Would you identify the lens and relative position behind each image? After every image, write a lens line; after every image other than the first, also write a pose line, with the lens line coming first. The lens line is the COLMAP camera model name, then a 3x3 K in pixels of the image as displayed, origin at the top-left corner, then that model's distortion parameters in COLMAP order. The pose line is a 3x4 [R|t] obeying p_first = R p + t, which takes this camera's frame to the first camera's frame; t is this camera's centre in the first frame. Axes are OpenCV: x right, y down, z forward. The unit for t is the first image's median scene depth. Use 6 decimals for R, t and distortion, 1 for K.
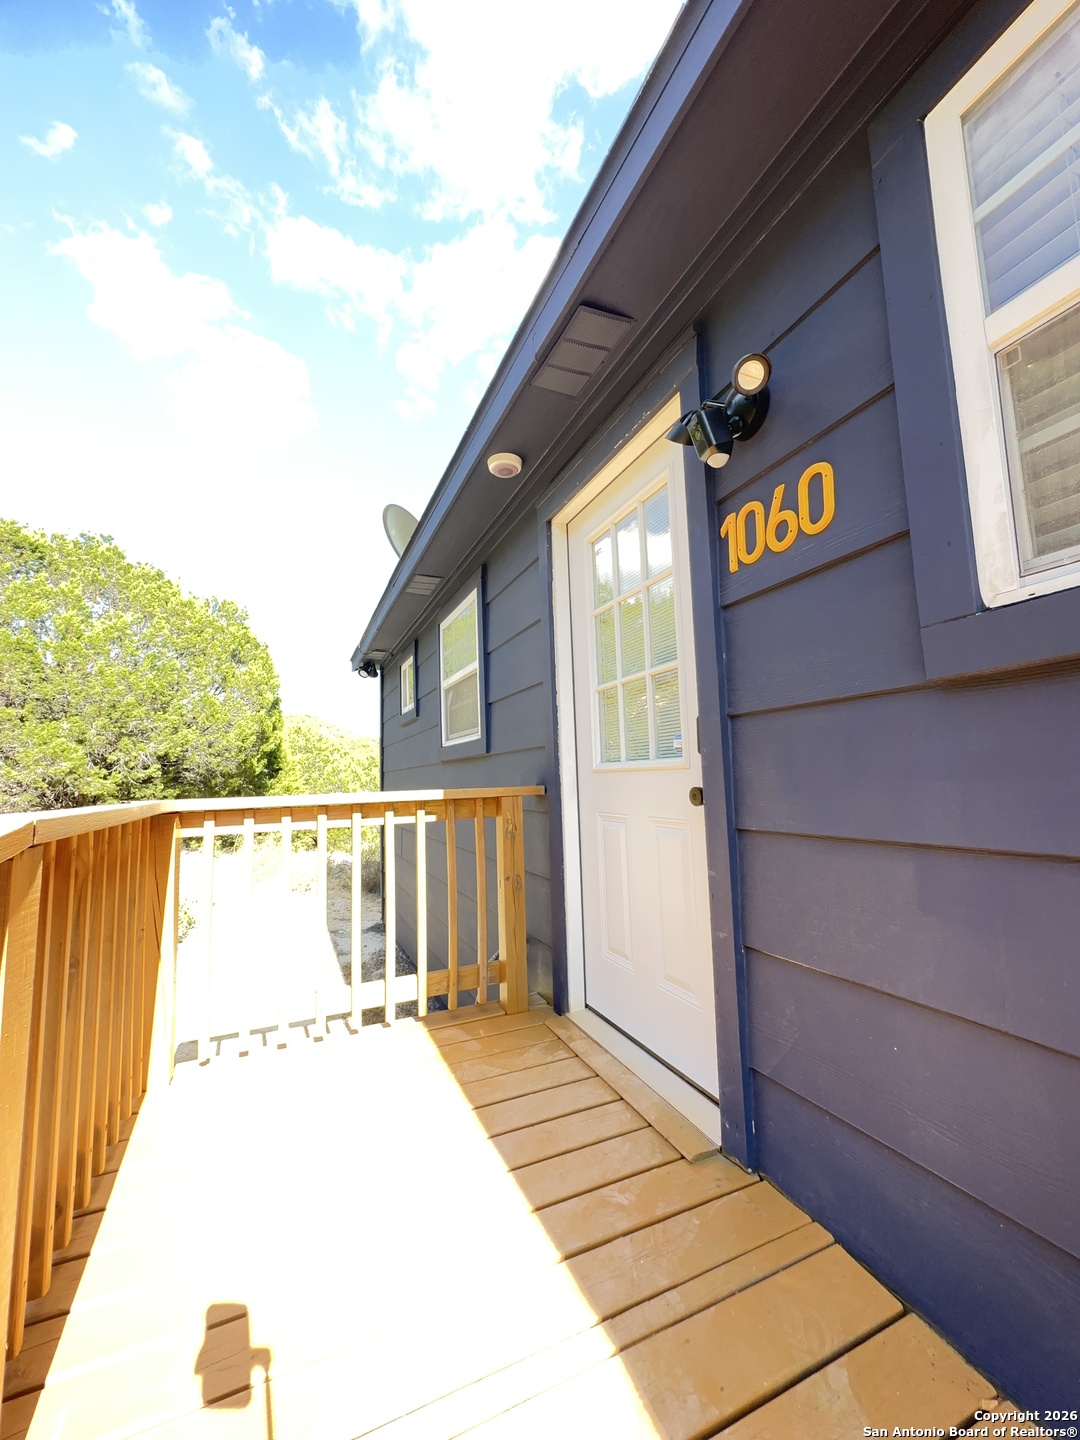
lens RADIAL K [[578.6, 0, 545.2], [0, 578.6, 716.9], [0, 0, 1]] dist [-0.000394, 0.000312]
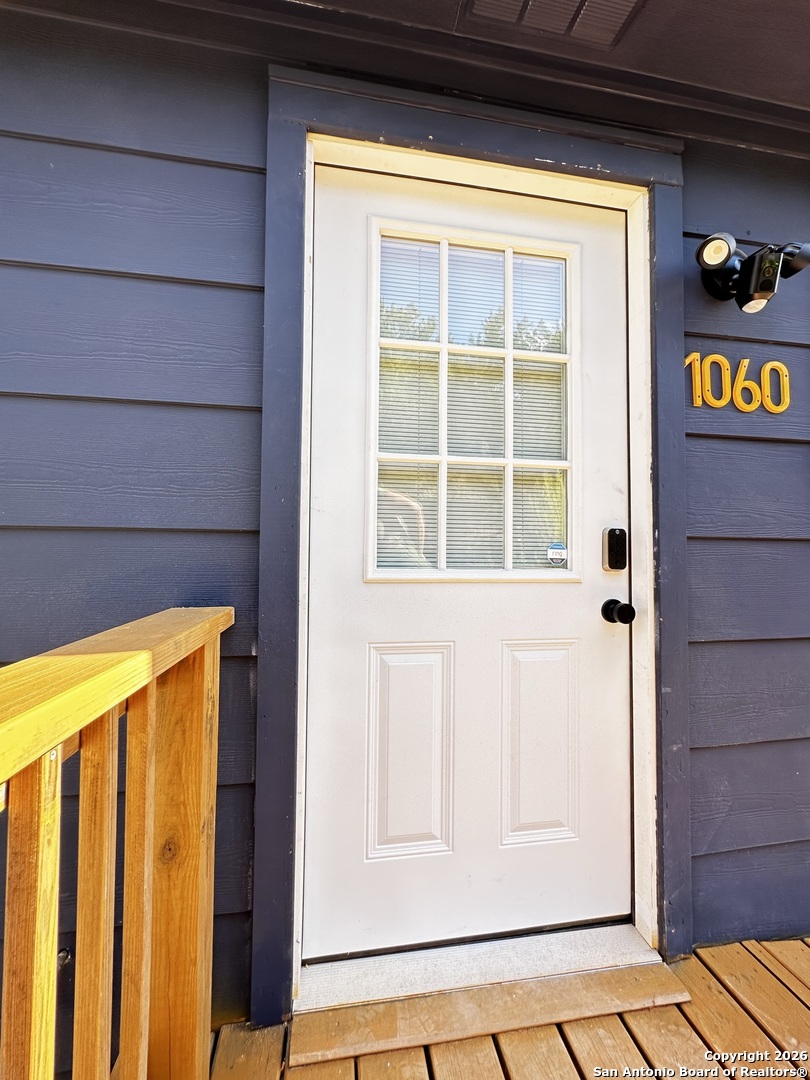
lens RADIAL K [[434.0, 0, 408.9], [0, 434.0, 537.7], [0, 0, 1]] dist [-0.000394, 0.000312]
pose [[0.249685, 0.067984, 0.965938, -0.584439], [-0.118051, 0.992229, -0.039319, 0.091580], [-0.961104, -0.104213, 0.255770, 1.289153]]
